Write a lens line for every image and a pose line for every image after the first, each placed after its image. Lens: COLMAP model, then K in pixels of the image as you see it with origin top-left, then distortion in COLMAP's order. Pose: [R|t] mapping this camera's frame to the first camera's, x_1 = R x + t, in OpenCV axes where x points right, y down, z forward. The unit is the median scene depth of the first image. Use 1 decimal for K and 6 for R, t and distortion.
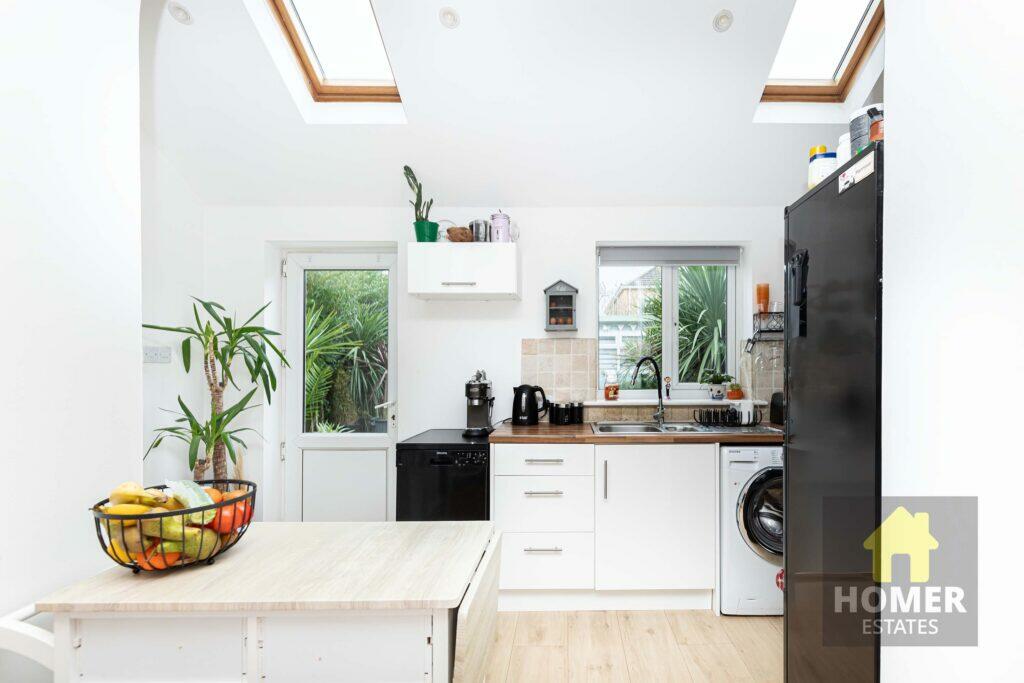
lens RADIAL K [[468.4, 0, 550.6], [0, 468.4, 370.2], [0, 0, 1]] dist [0.019422, 0.000271]
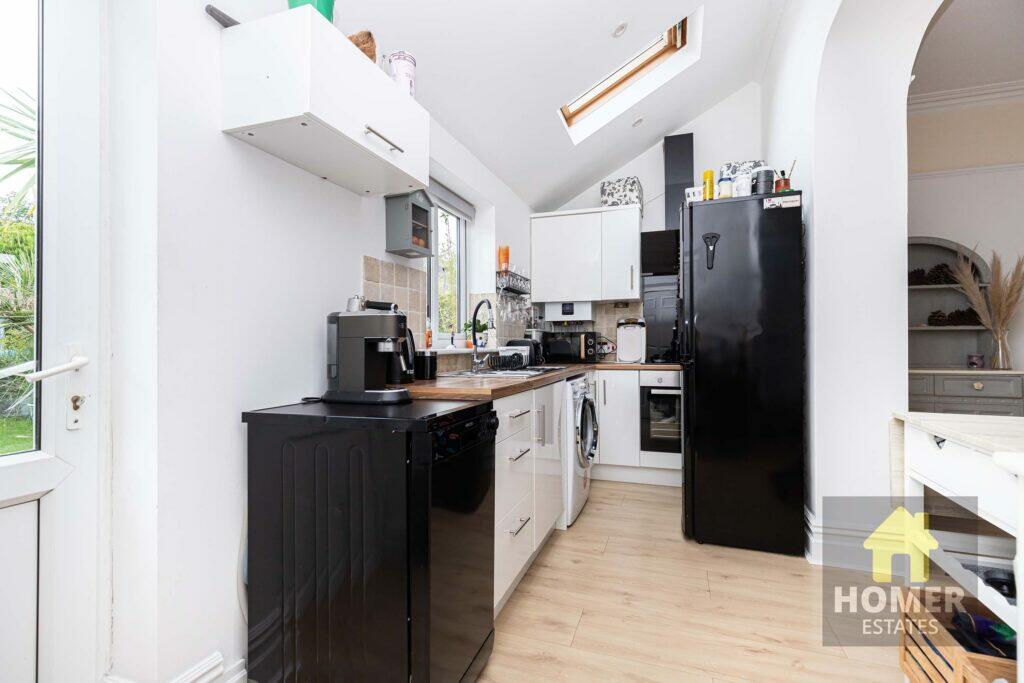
lens RADIAL K [[468.4, 0, 516.4], [0, 468.4, 345.0], [0, 0, 1]] dist [0.019422, 0.000271]
pose [[0.334743, 0.002983, 0.942305, -0.651300], [0.000349, 0.999995, -0.003290, 0.064704], [-0.942309, 0.001430, 0.334740, 0.625397]]
